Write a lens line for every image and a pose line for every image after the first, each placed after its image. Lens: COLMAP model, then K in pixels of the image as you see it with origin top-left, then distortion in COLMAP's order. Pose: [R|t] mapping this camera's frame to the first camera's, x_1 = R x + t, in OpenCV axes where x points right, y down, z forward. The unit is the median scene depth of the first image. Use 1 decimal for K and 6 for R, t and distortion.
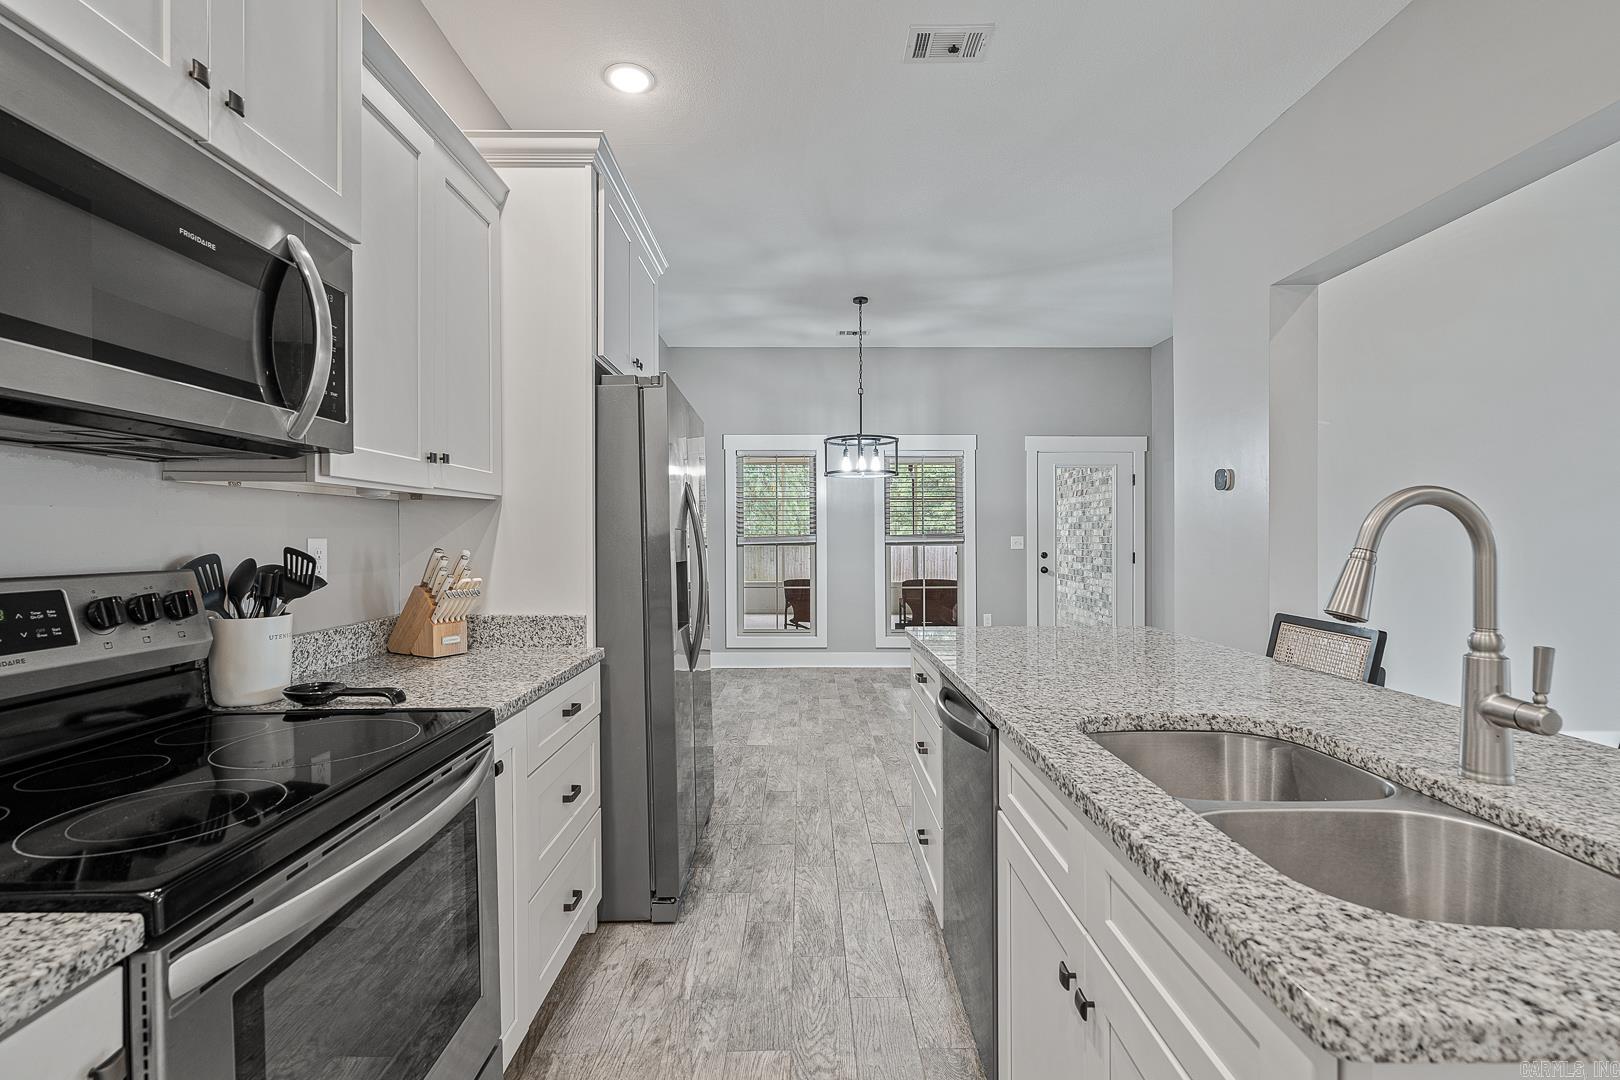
lens RADIAL K [[732.9, 0, 811.7], [0, 732.9, 536.5], [0, 0, 1]] dist [-0.005482, 0.001231]
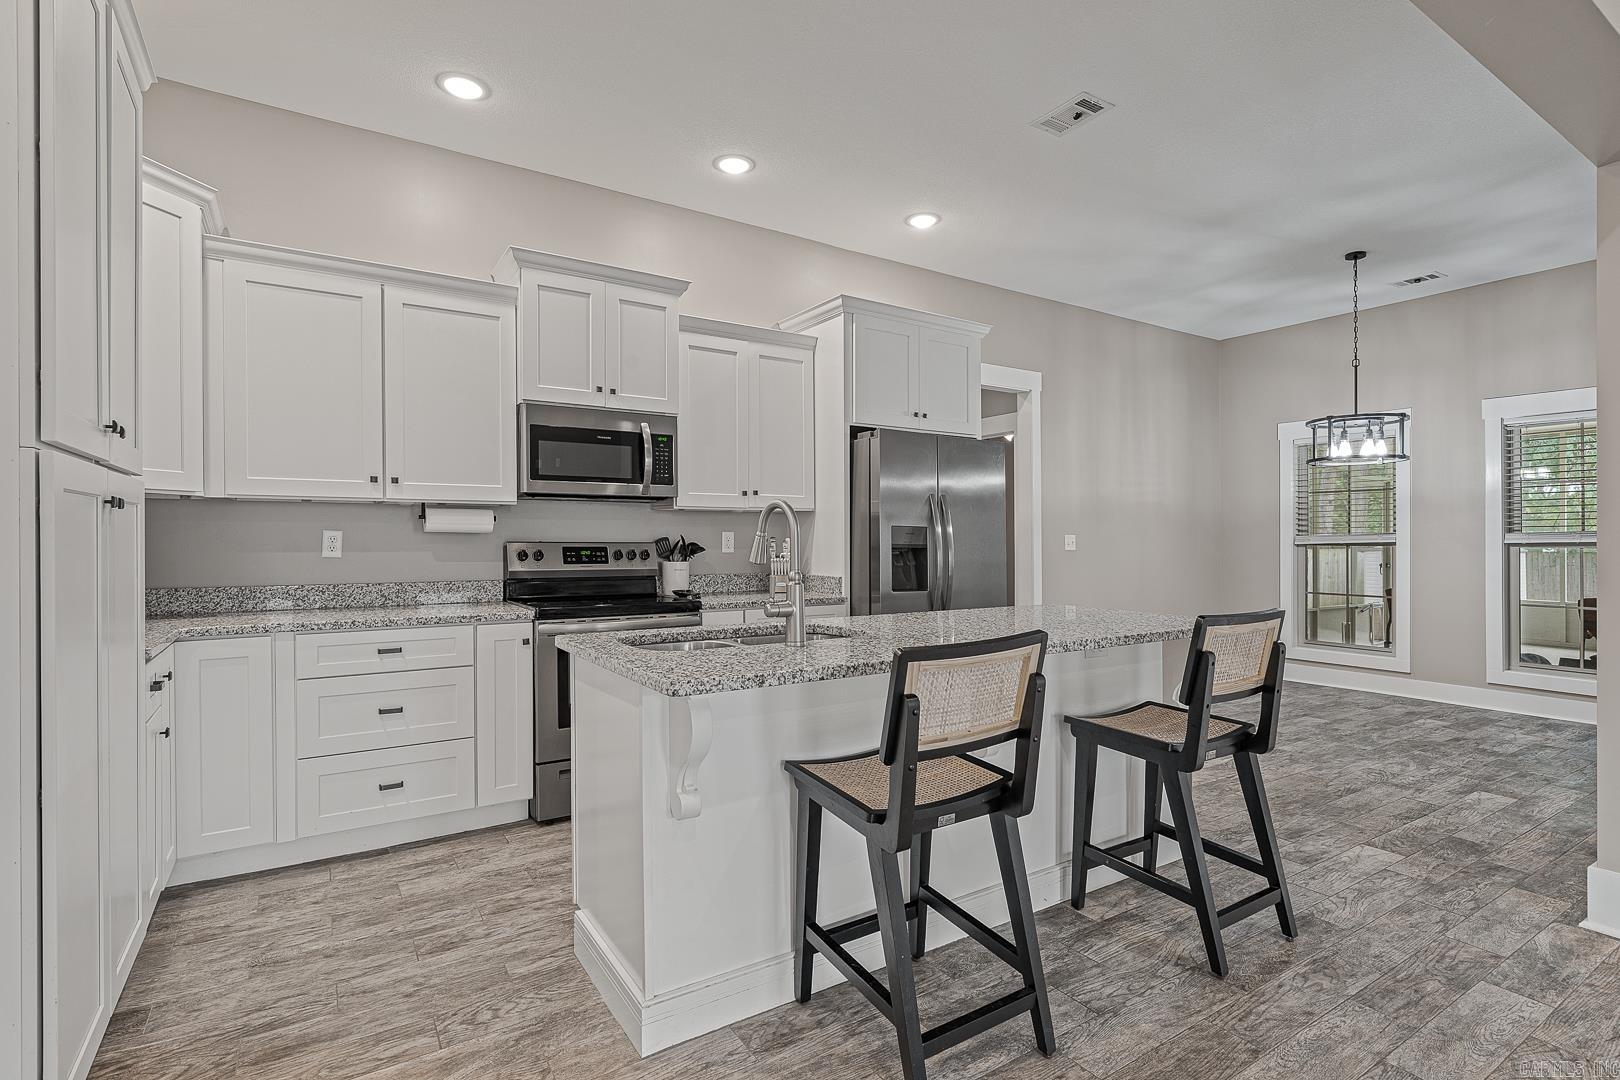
lens RADIAL K [[784.9, 0, 810.0], [0, 784.9, 540.0], [0, 0, 1]] dist [-0.001134, -0.000057]
pose [[0.534906, 0.004977, -0.844897, 1.209577], [-0.004235, 0.999986, 0.003209, 0.015551], [0.844901, 0.001861, 0.534920, -0.043605]]
